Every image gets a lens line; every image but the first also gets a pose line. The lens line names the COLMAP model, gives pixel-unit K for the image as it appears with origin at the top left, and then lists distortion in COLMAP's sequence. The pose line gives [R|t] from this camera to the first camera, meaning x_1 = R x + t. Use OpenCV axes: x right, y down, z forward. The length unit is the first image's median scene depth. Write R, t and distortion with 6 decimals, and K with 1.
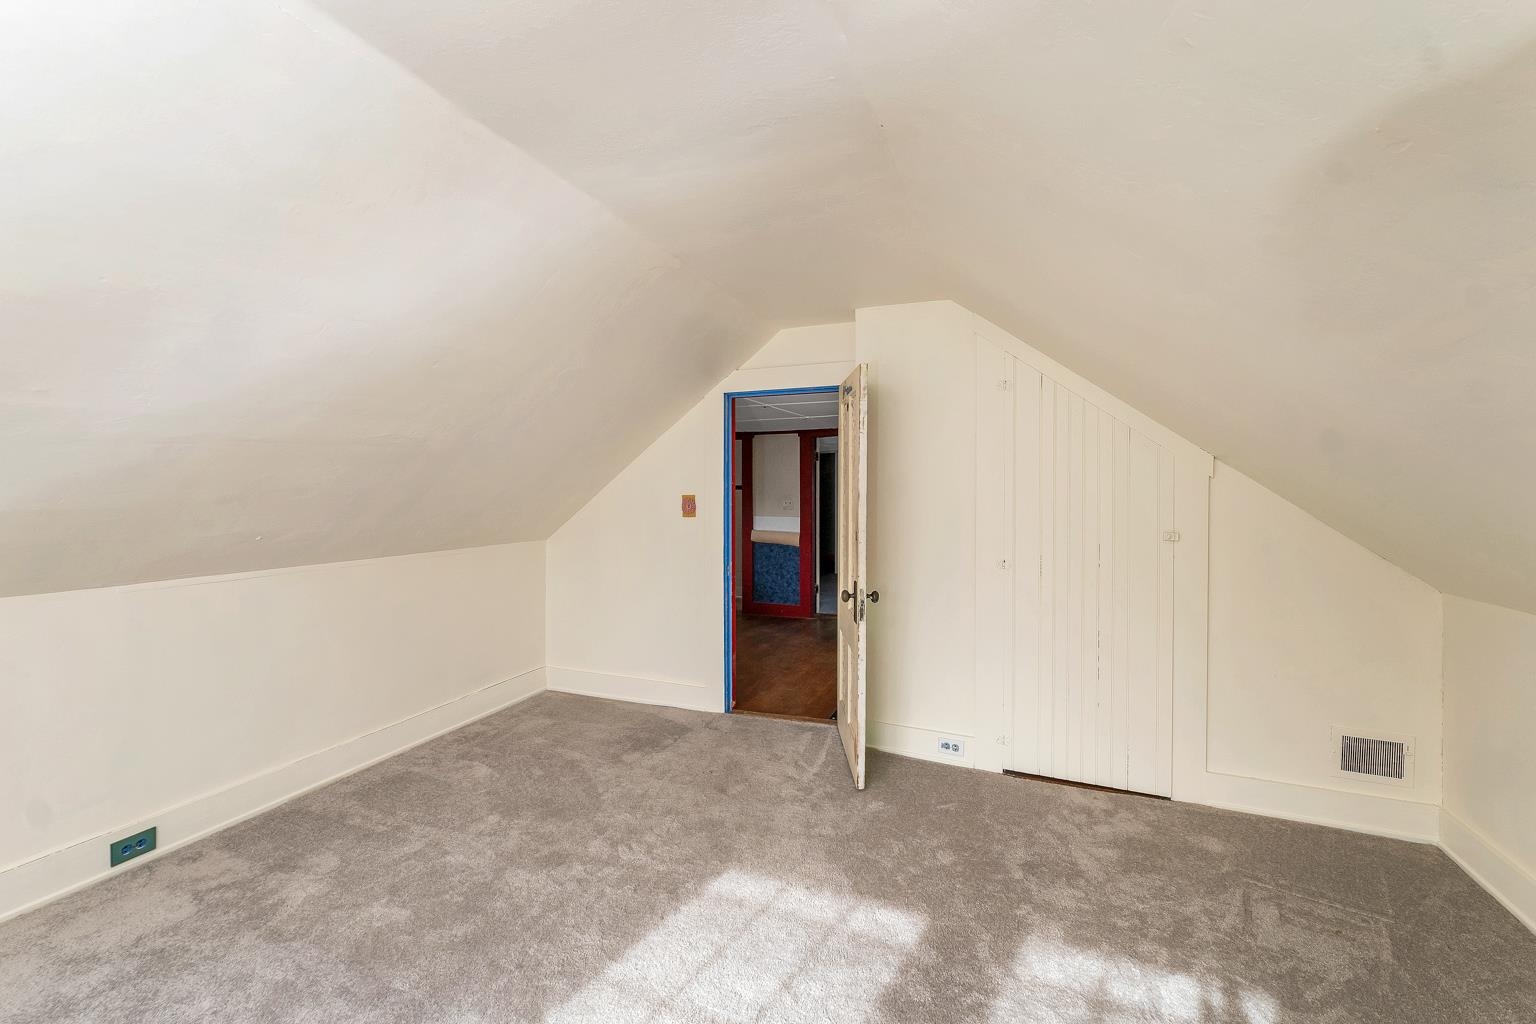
lens RADIAL K [[645.1, 0, 768.3], [0, 645.1, 507.6], [0, 0, 1]] dist [0.001451, 0.000069]
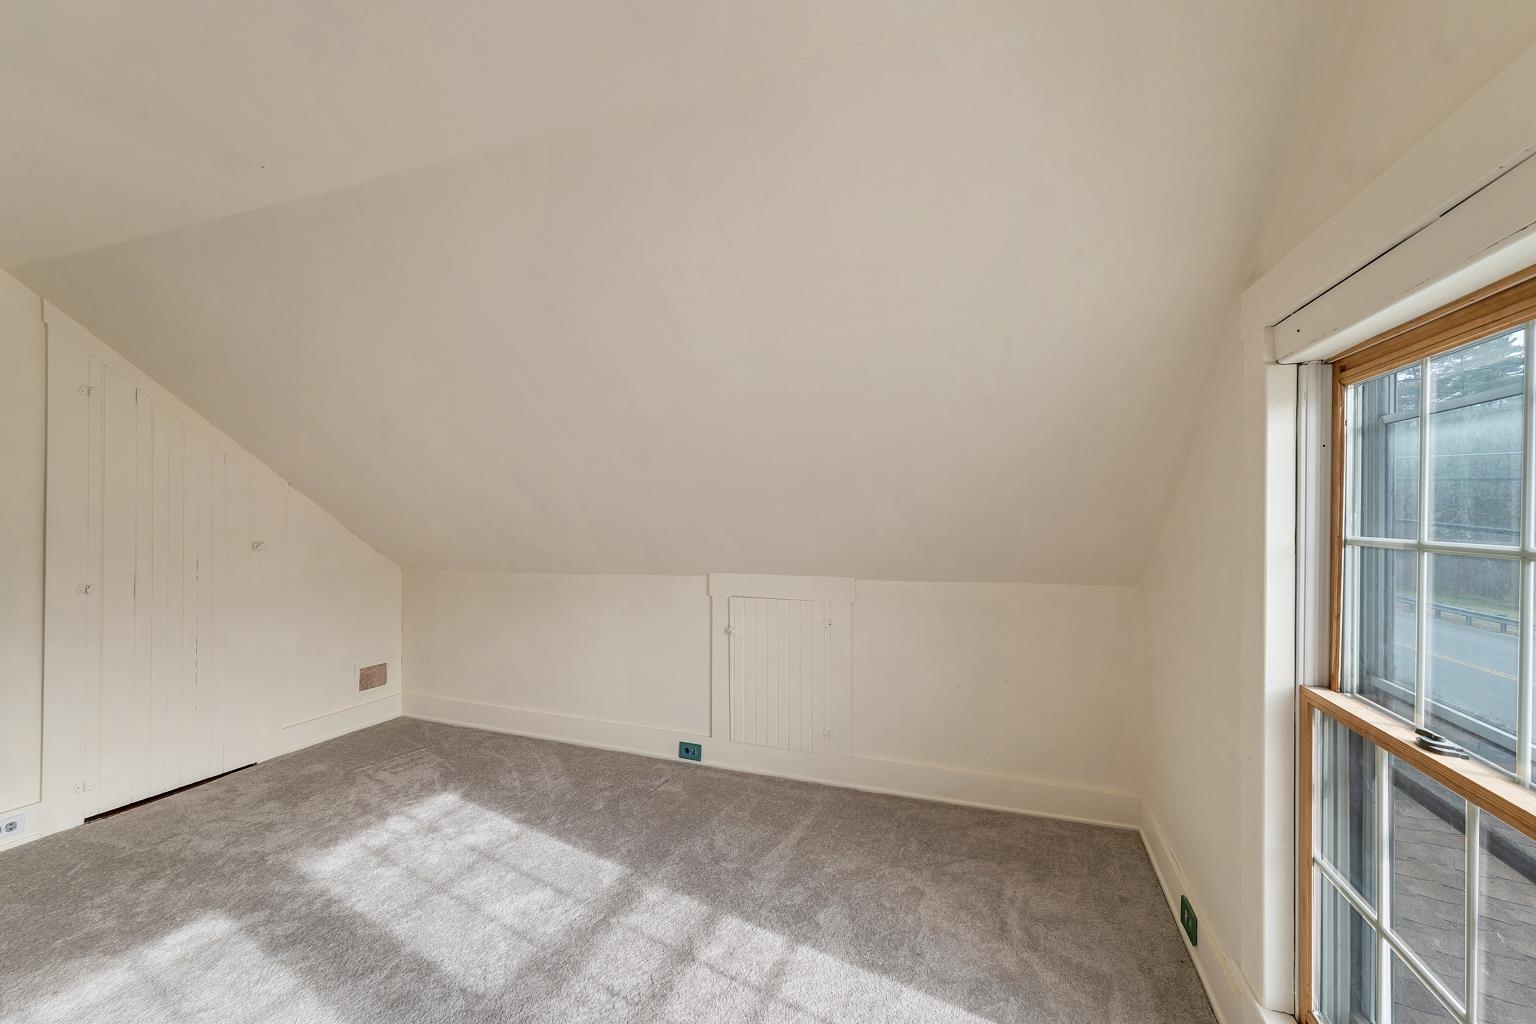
lens RADIAL K [[645.1, 0, 768.3], [0, 645.1, 511.7], [0, 0, 1]] dist [0.001451, 0.000069]
pose [[-0.059670, -0.003174, 0.998213, -0.748128], [0.024411, 0.999691, 0.004637, -0.003110], [-0.997920, 0.024644, -0.059574, 0.119880]]
